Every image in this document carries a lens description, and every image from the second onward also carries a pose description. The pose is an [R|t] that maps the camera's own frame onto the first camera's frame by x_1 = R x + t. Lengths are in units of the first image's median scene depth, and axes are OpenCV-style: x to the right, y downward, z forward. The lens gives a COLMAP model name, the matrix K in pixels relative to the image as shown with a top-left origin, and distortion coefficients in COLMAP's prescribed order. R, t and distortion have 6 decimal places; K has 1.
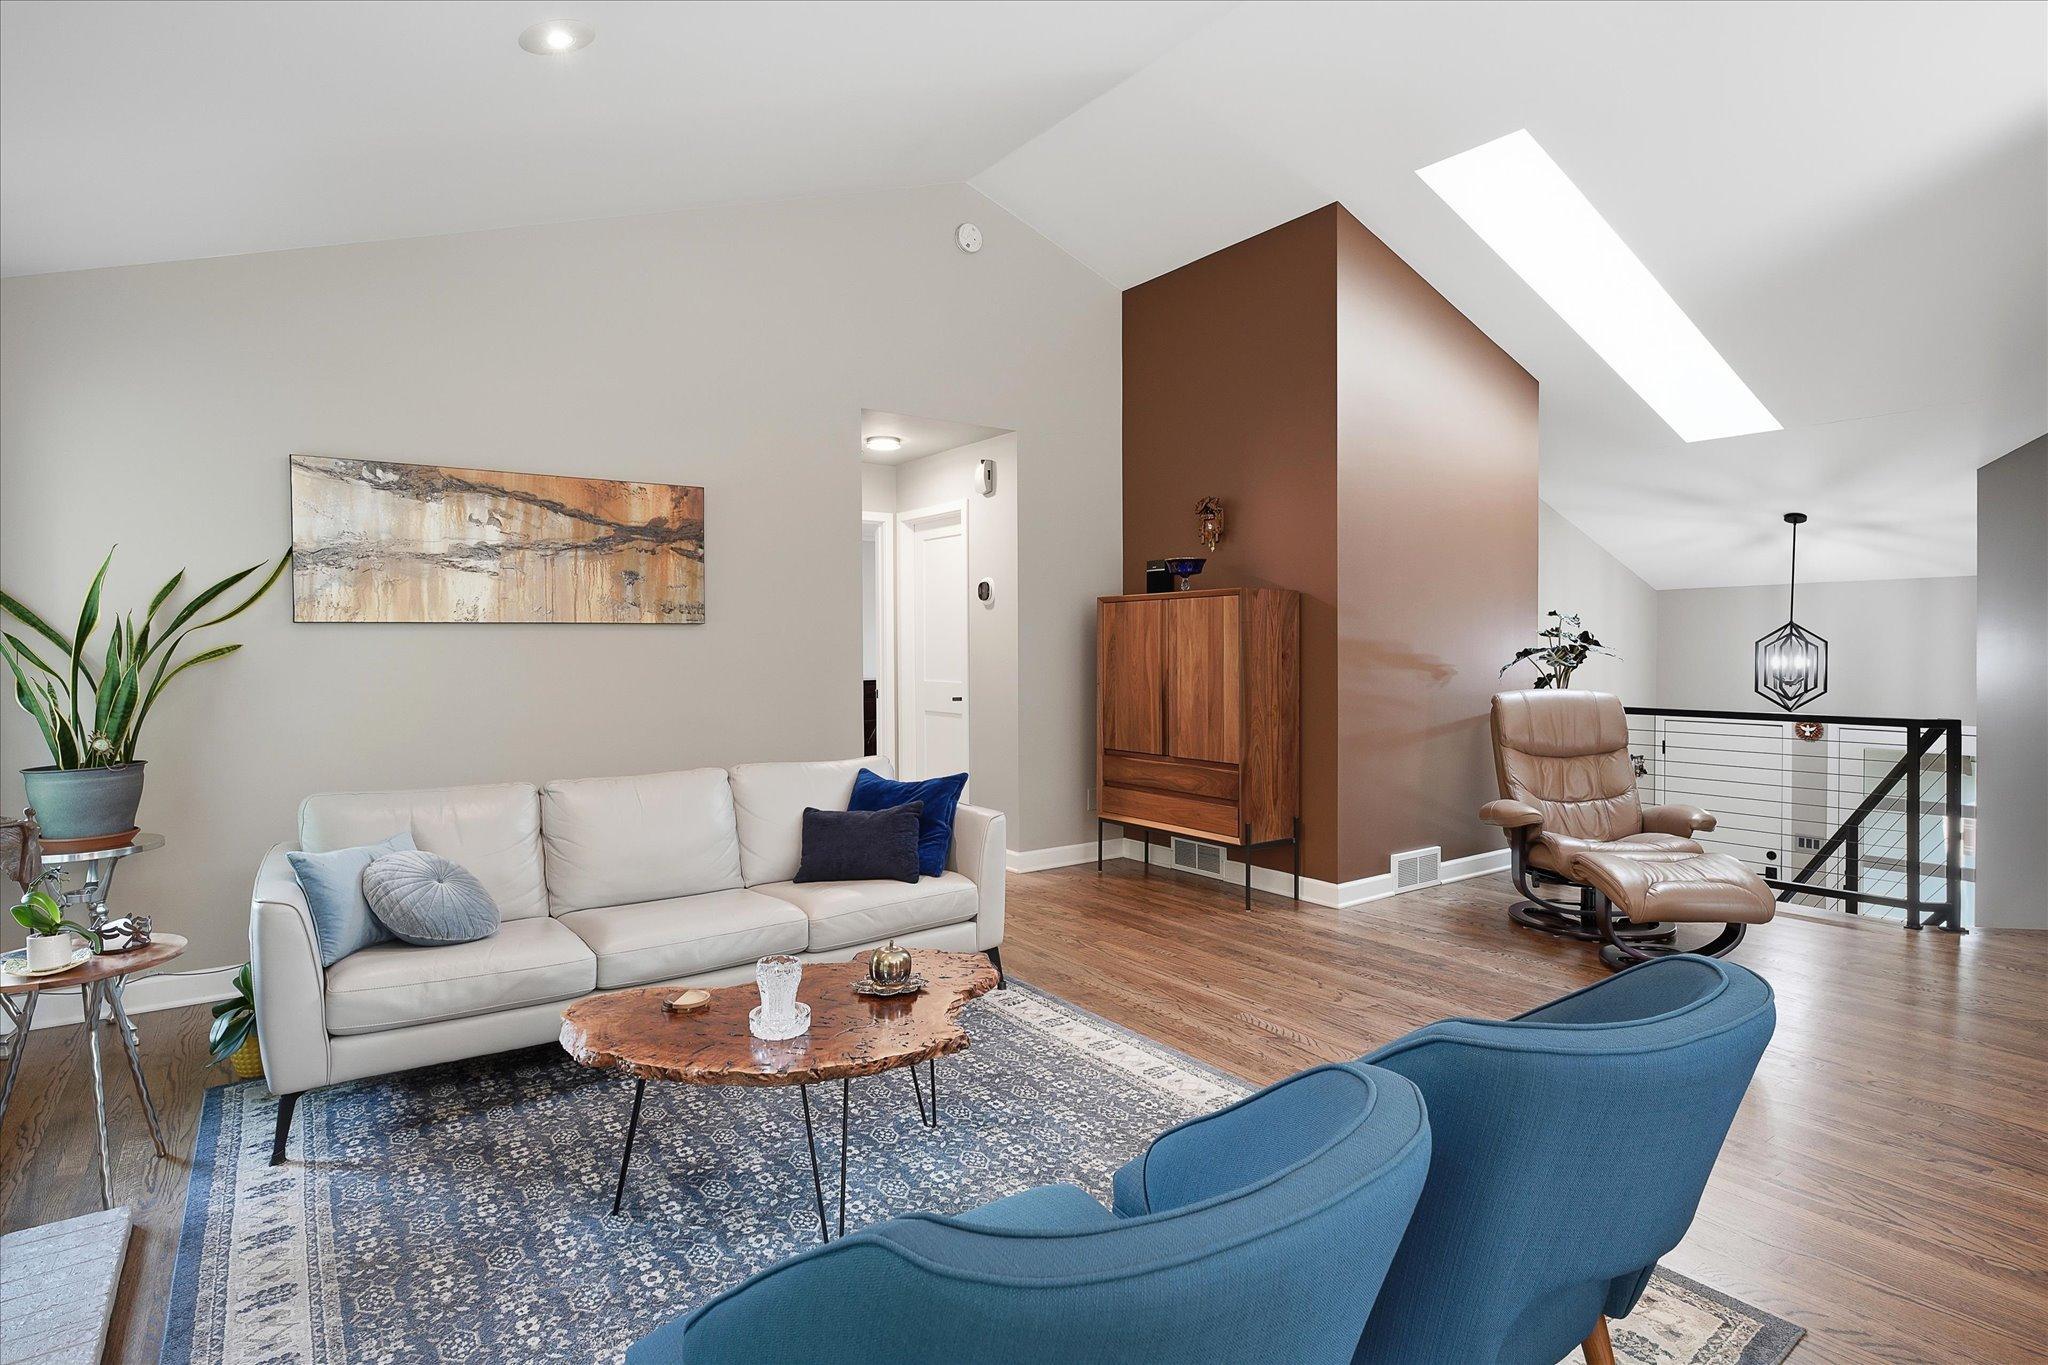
lens RADIAL K [[1047.1, 0, 1033.1], [0, 1047.1, 670.5], [0, 0, 1]] dist [-0.001467, 0.000953]
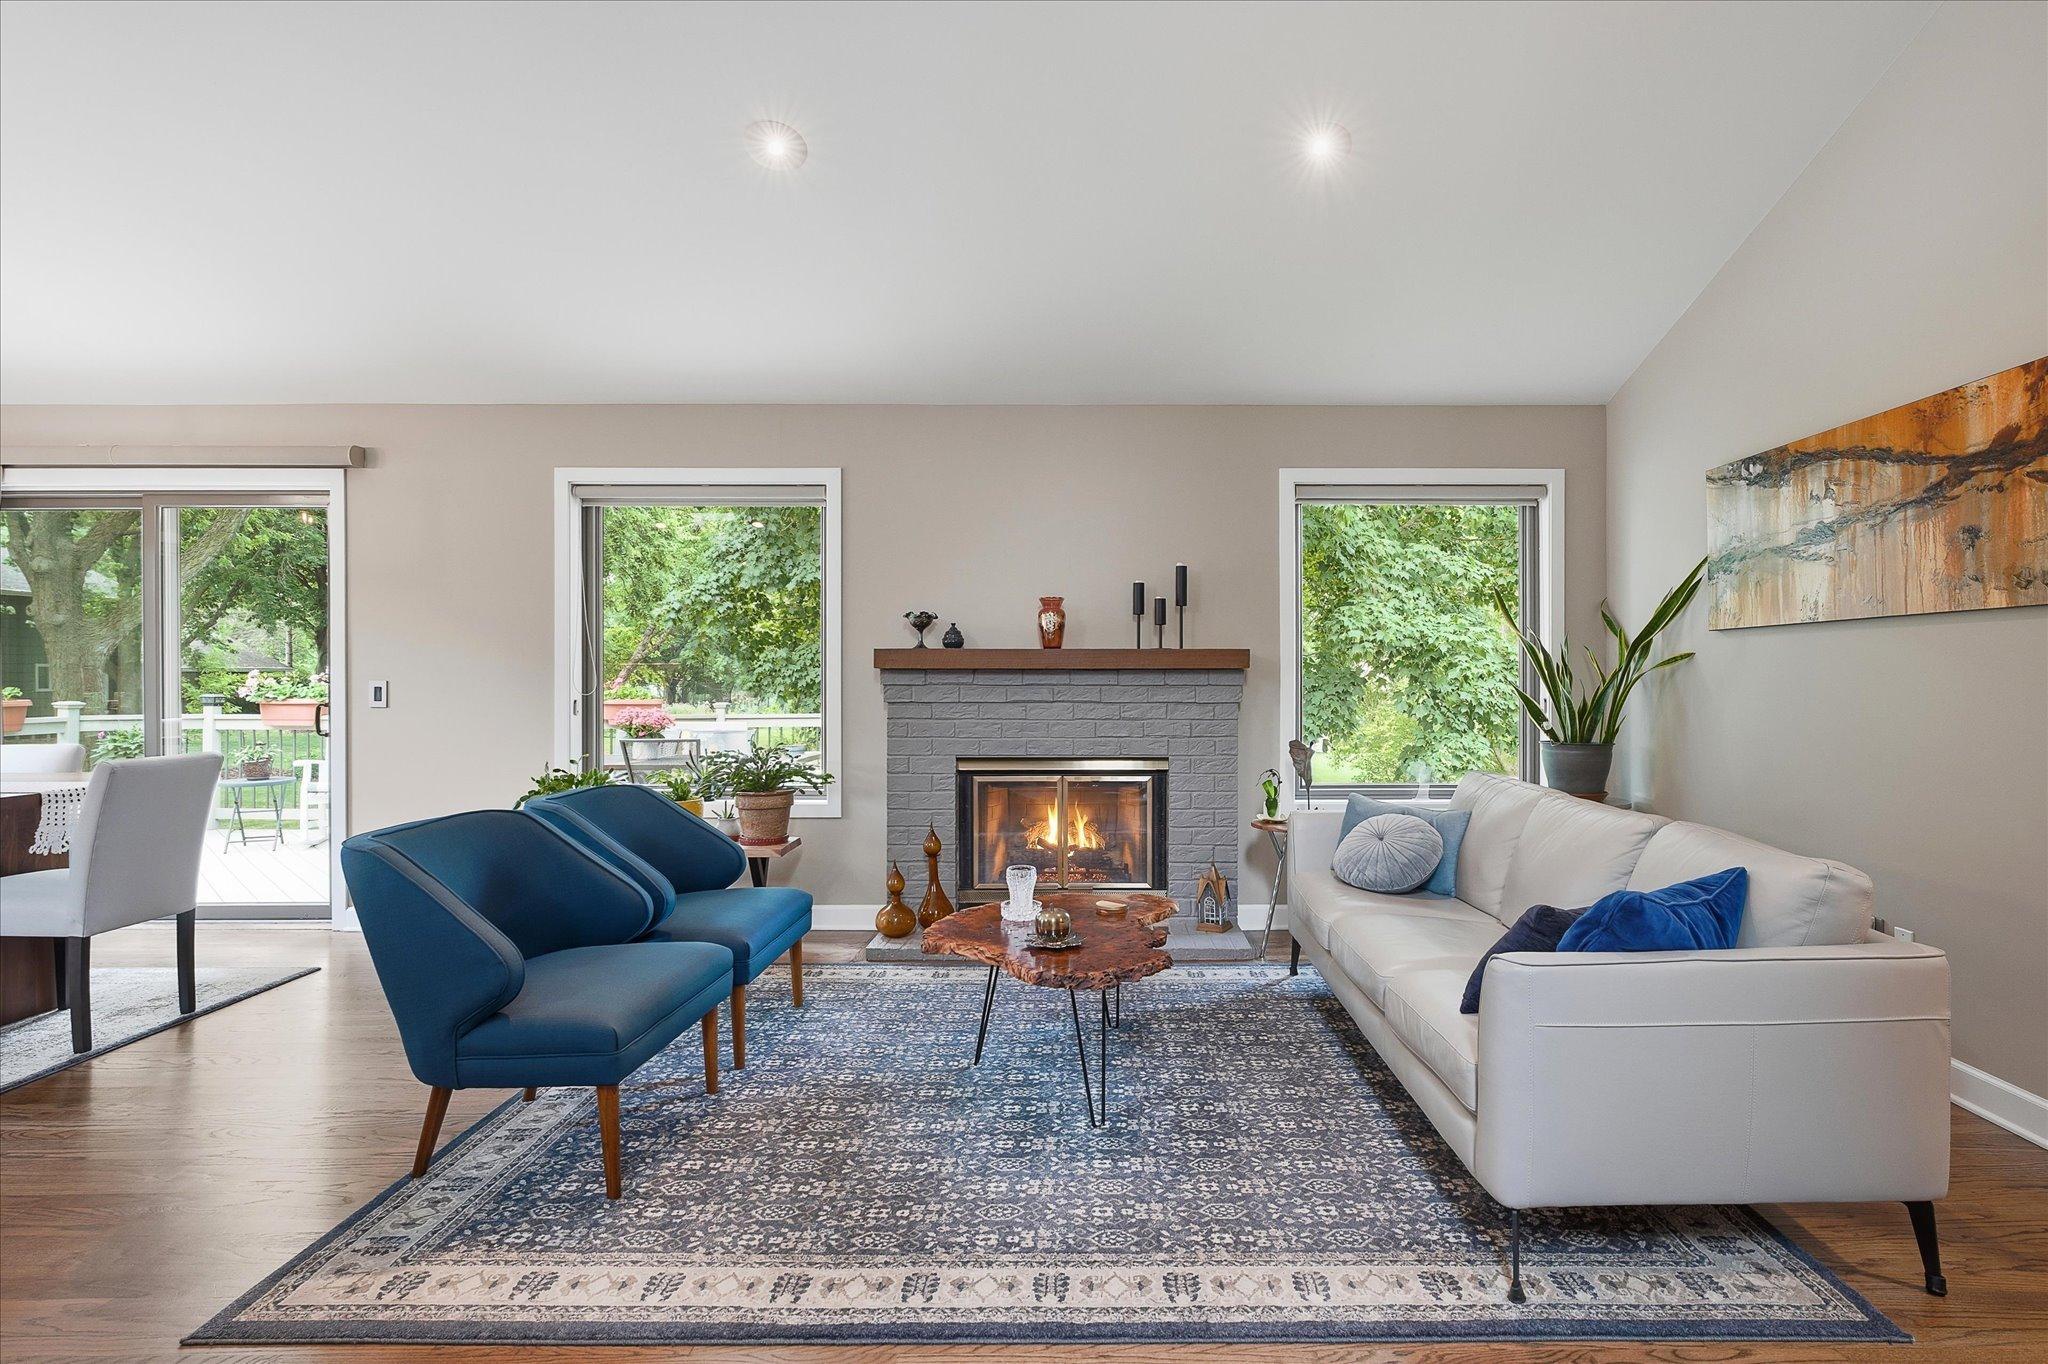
lens RADIAL K [[1047.1, 0, 1106.0], [0, 1047.1, 684.7], [0, 0, 1]] dist [-0.001467, 0.000953]
pose [[-0.581516, 0.014566, -0.813404, 0.437523], [-0.017065, 0.999401, 0.030097, -0.011304], [0.813356, 0.031383, -0.580920, 0.982712]]
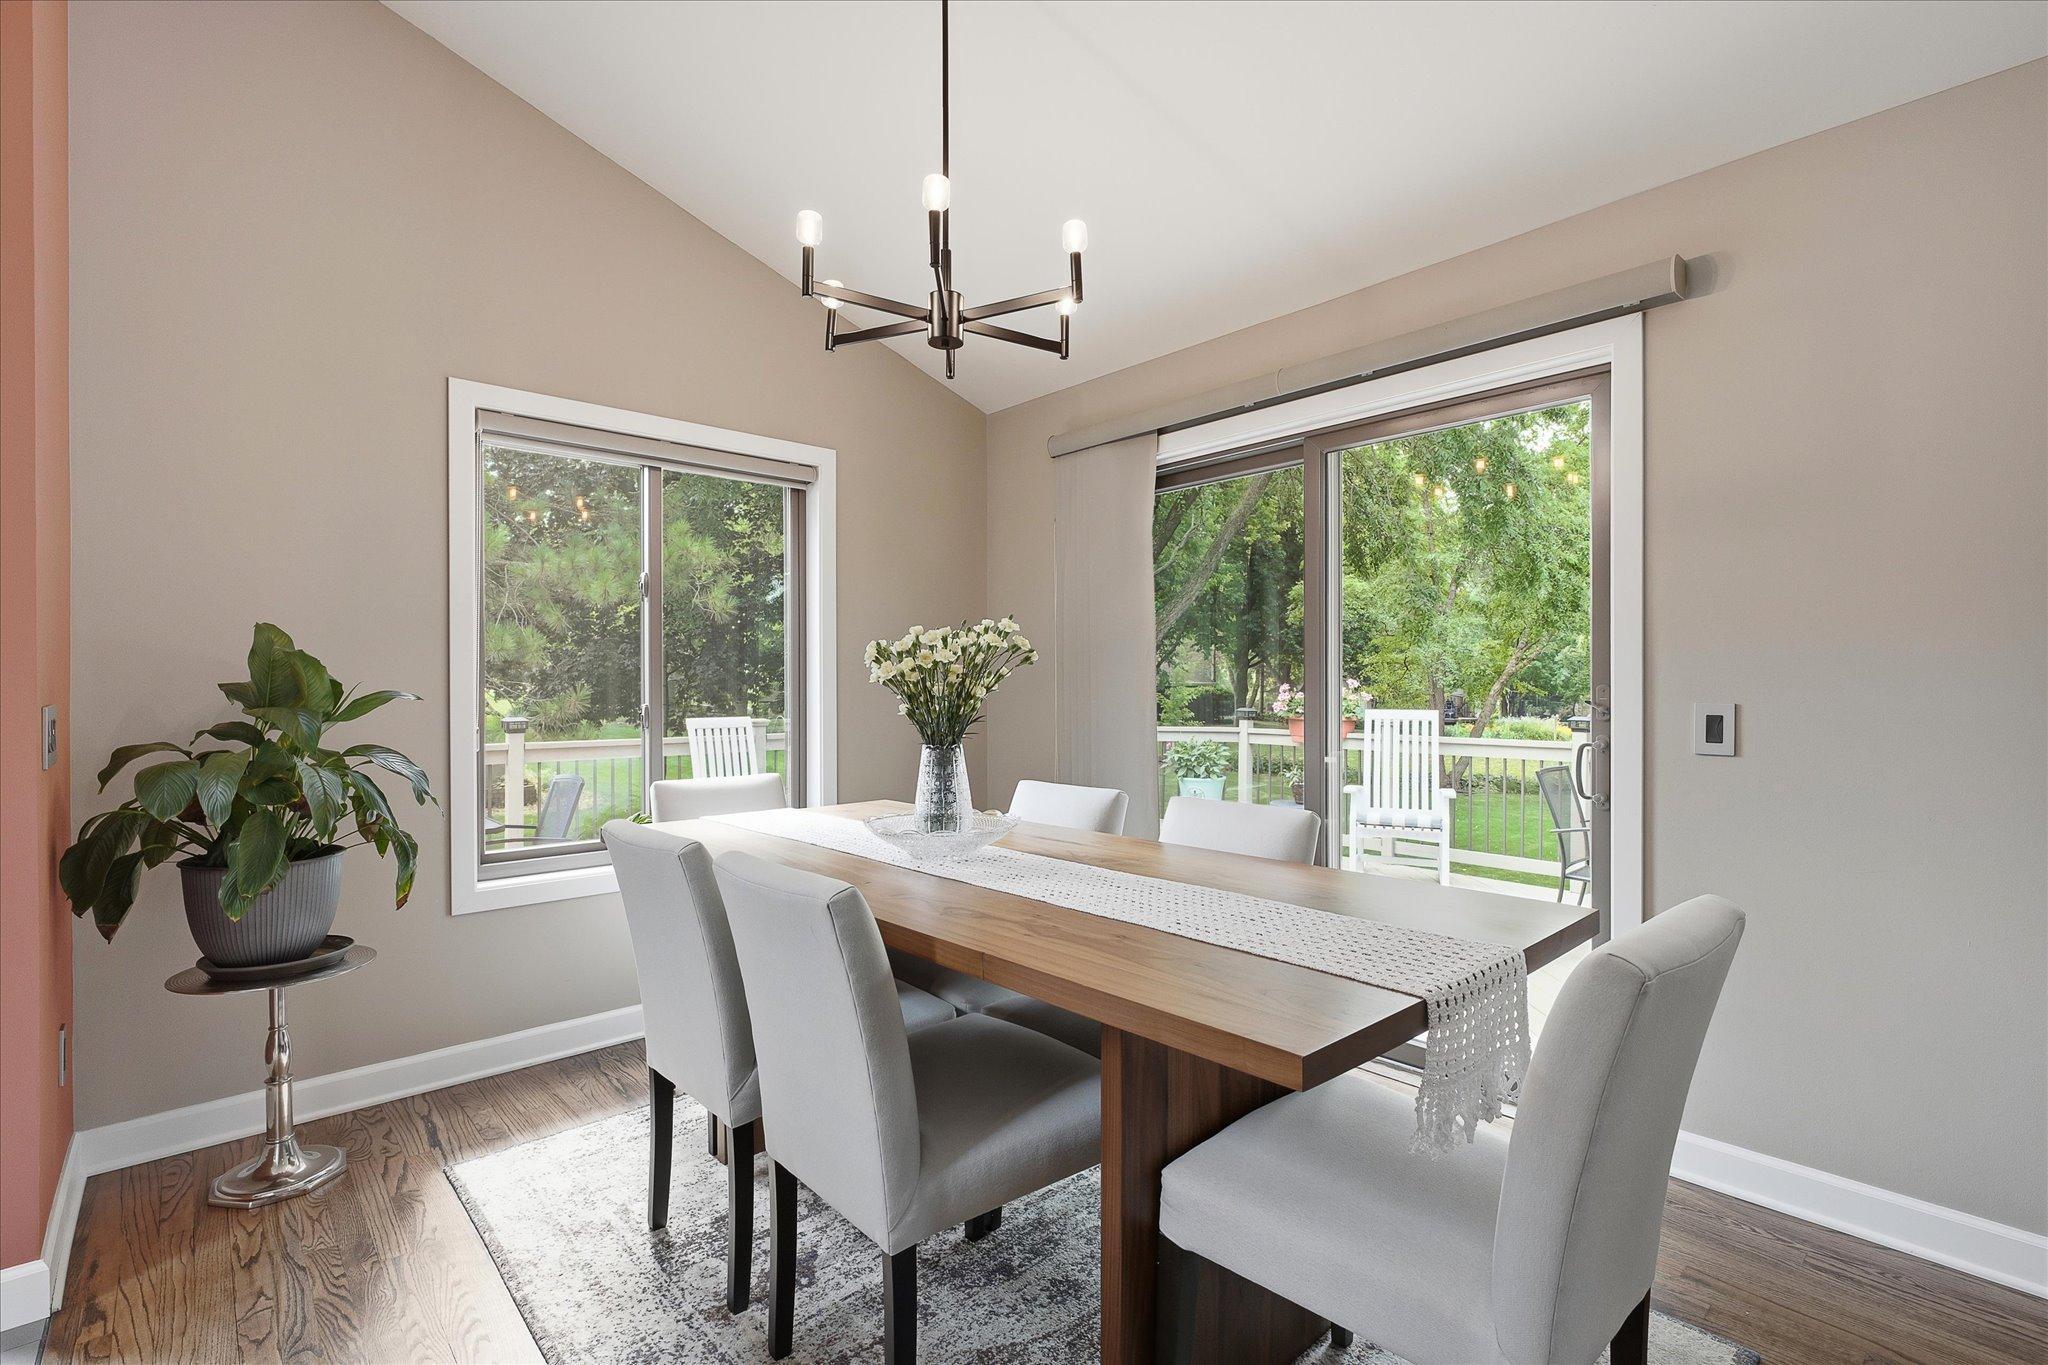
lens RADIAL K [[971.1, 0, 1040.1], [0, 971.1, 688.9], [0, 0, 1]] dist [0.002748, 0.000384]
pose [[-0.993789, 0.006891, -0.111069, 0.409924], [0.003859, 0.999615, 0.027485, 0.006832], [0.111216, 0.026886, -0.993433, 0.195776]]
